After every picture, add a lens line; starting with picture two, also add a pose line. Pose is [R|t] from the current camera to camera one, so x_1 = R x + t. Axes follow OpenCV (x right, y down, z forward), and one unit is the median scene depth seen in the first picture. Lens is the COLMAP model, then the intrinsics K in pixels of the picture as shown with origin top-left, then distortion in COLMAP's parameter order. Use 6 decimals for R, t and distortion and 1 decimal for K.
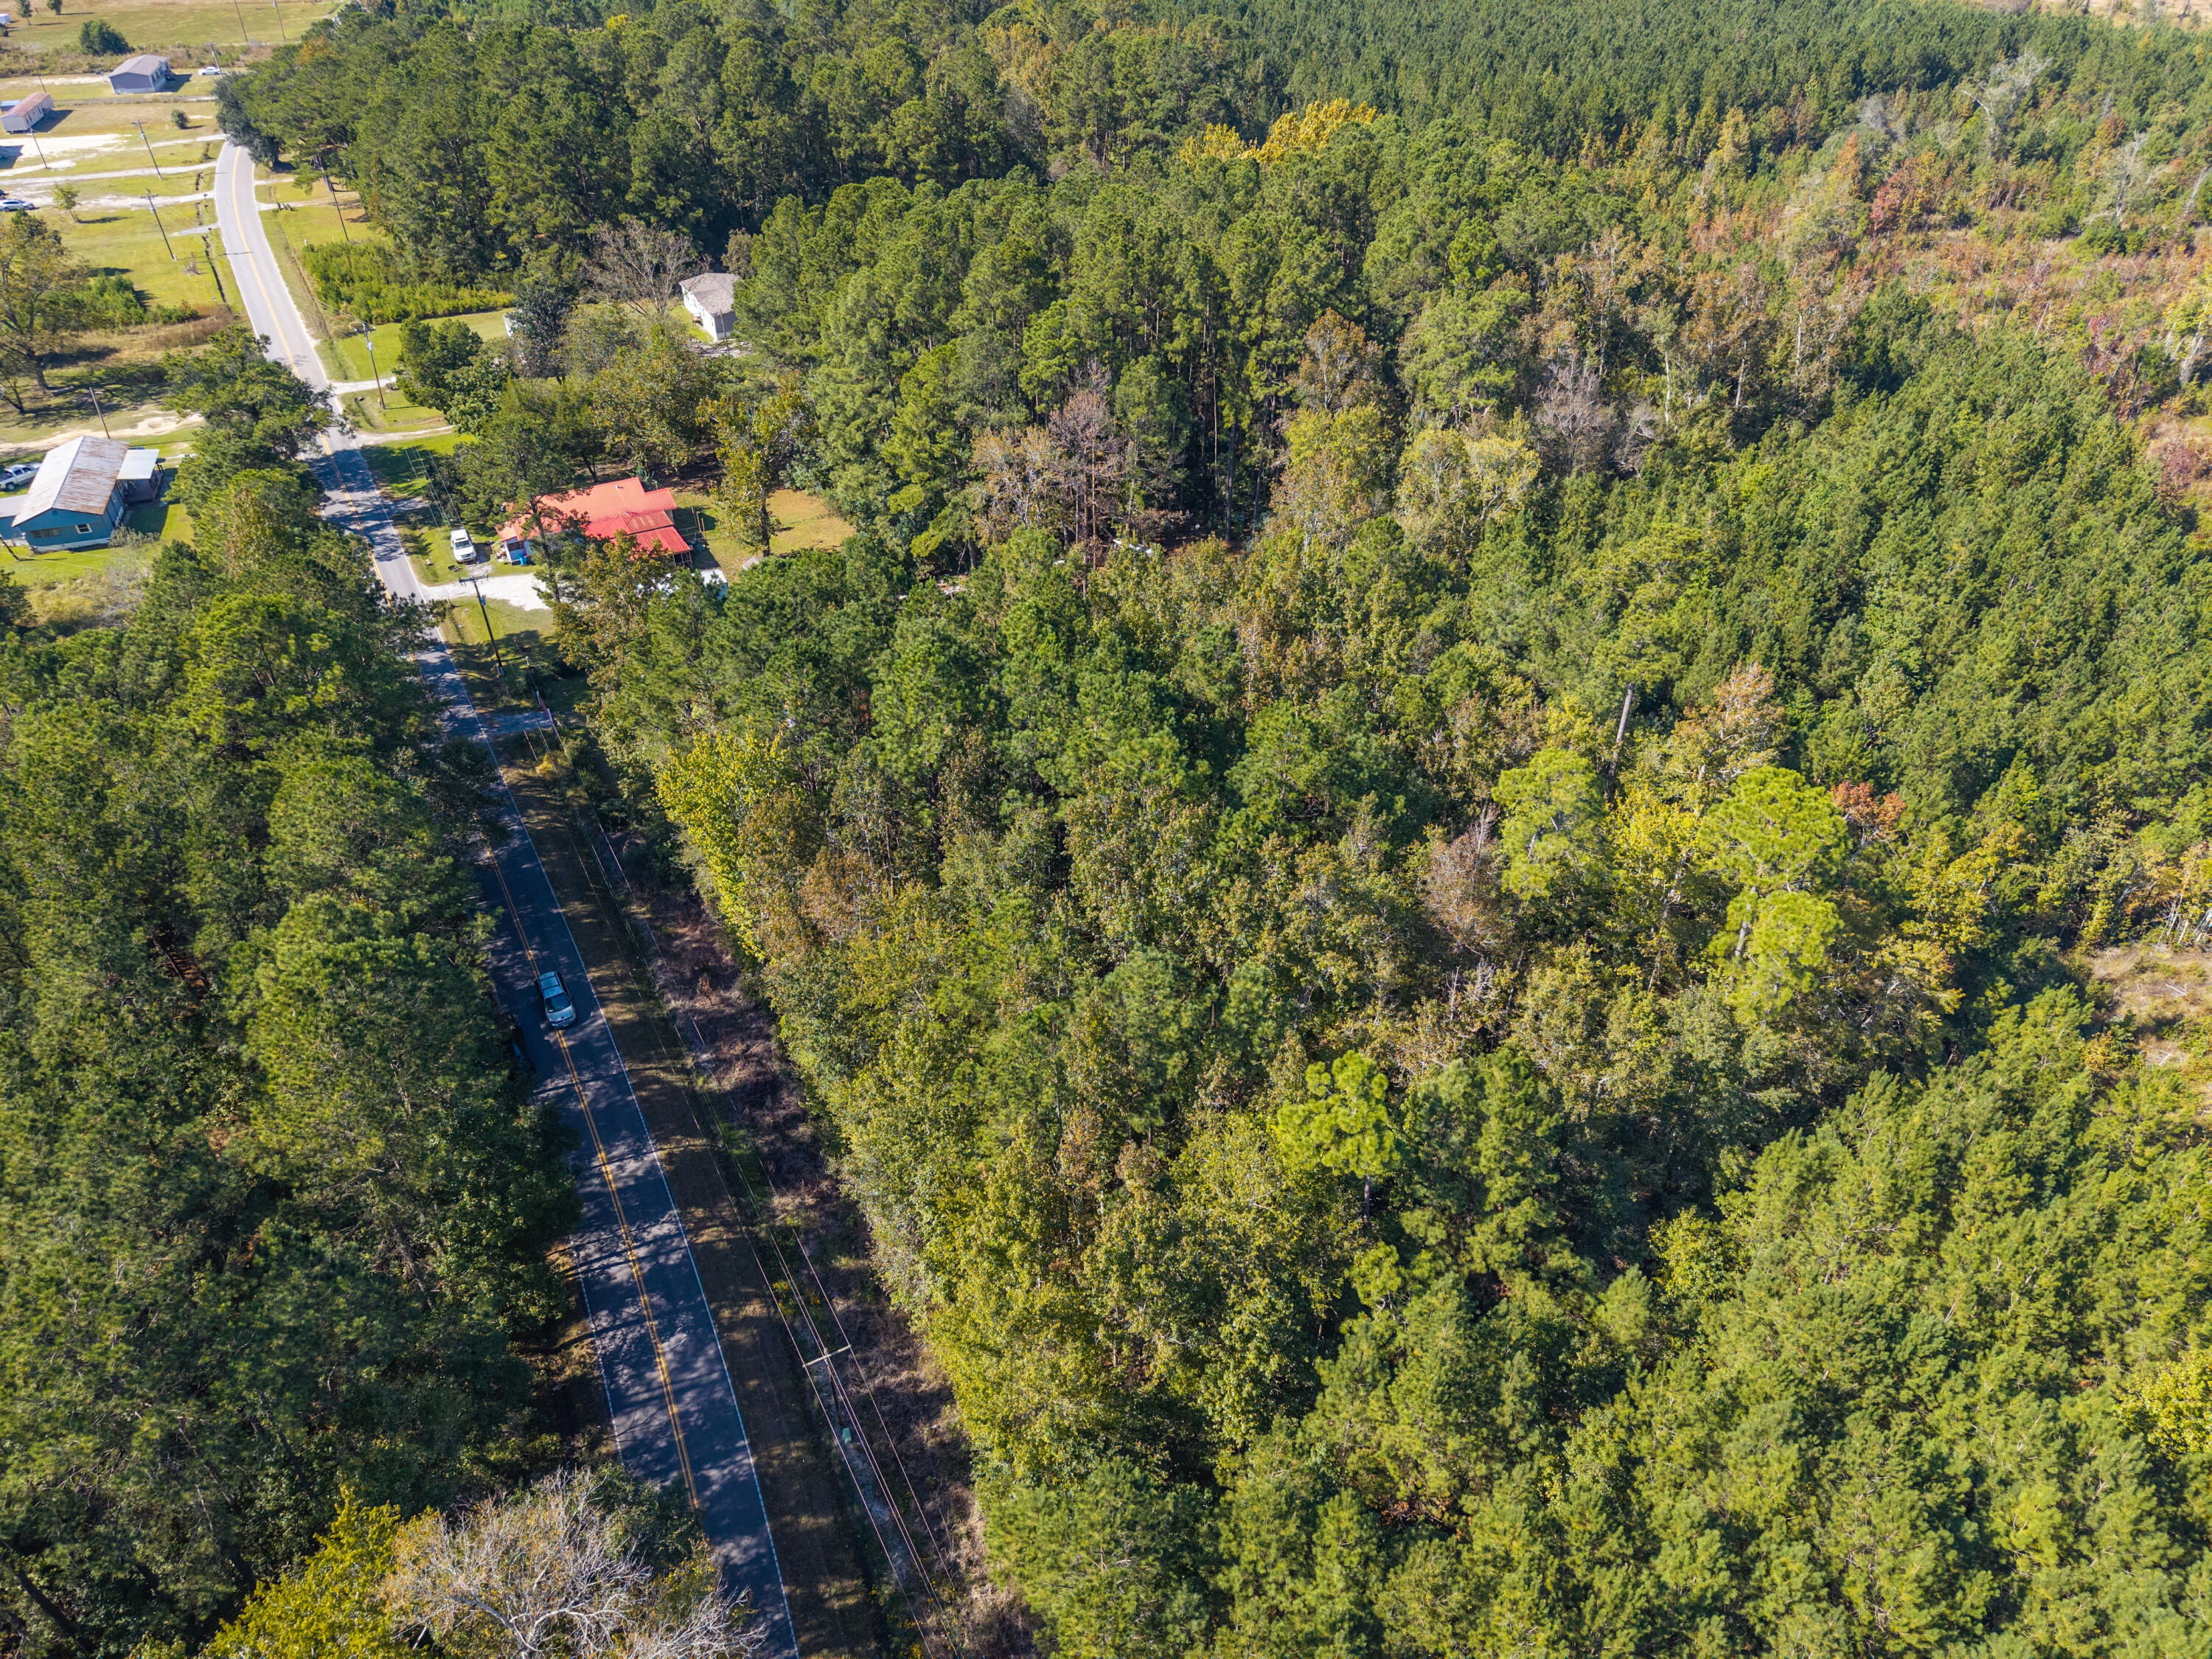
lens RADIAL K [[1435.6, 0, 1110.2], [0, 1435.6, 850.2], [0, 0, 1]] dist [0.043401, -0.041625]
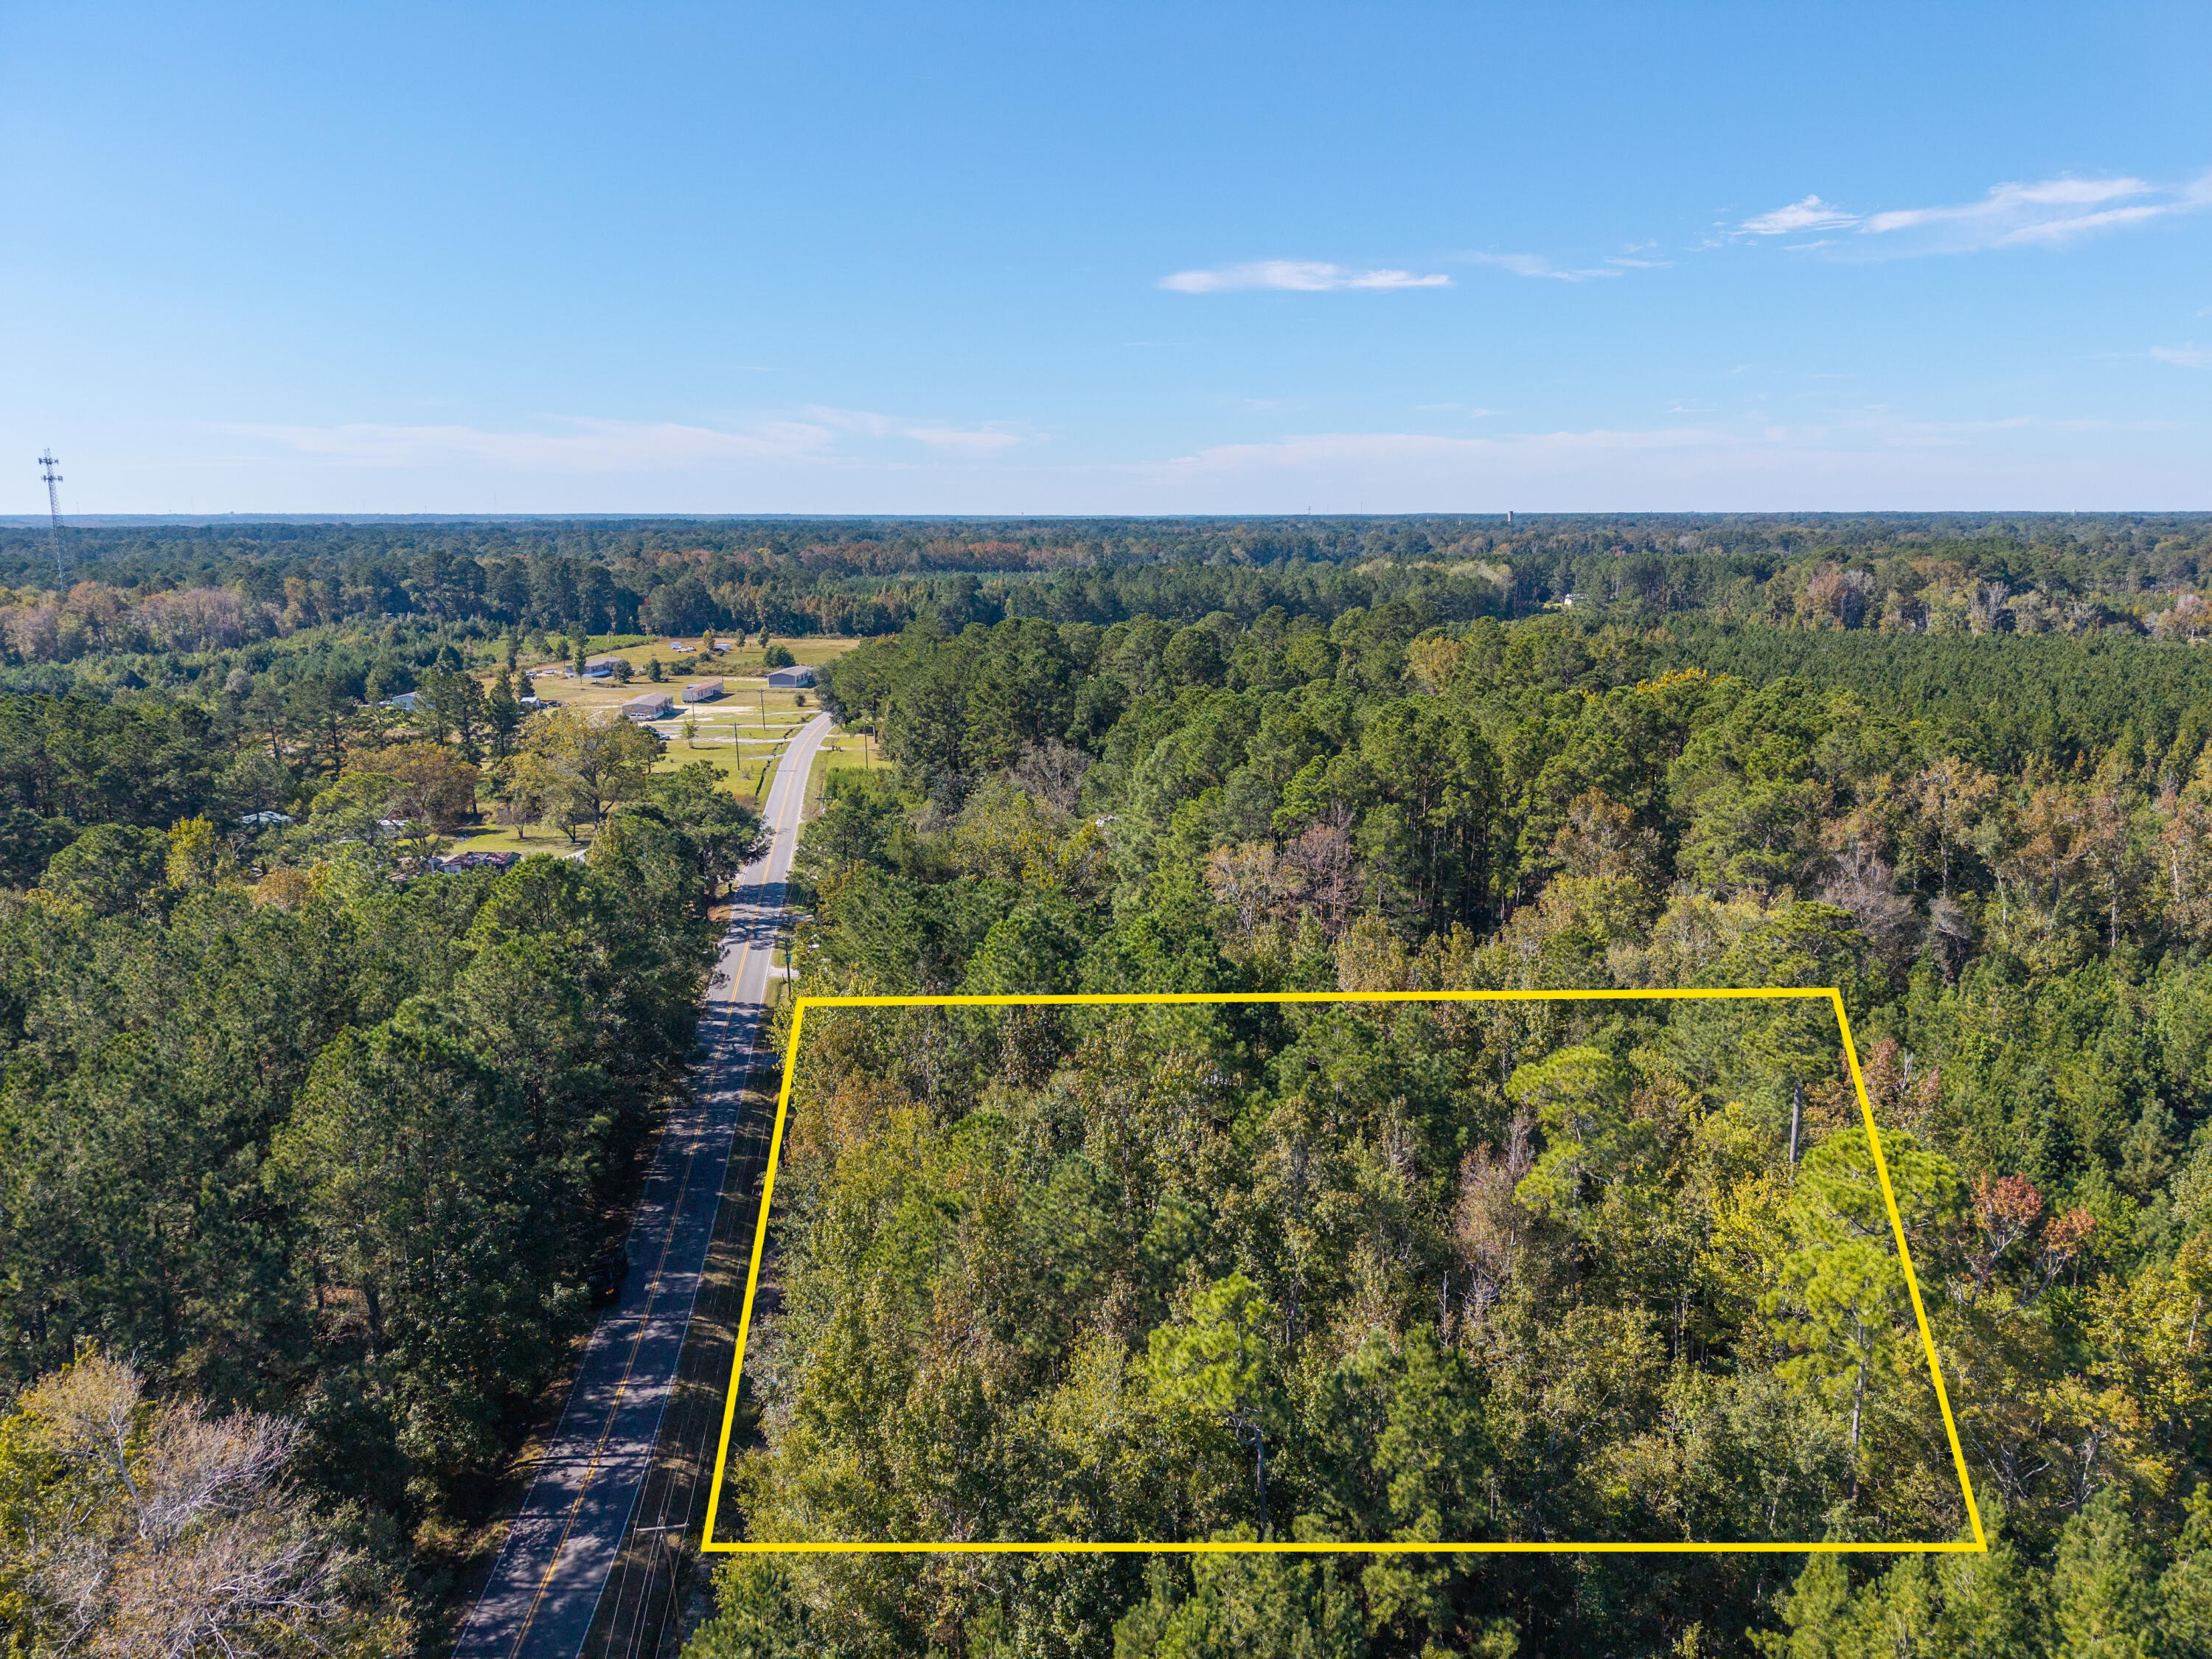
lens RADIAL K [[1435.6, 0, 1110.2], [0, 1435.6, 850.2], [0, 0, 1]] dist [0.043401, -0.041625]
pose [[0.938557, 0.075781, -0.336702, 0.172253], [-0.207459, 0.903541, -0.374933, 0.116658], [0.275811, 0.421748, 0.863746, 0.039835]]
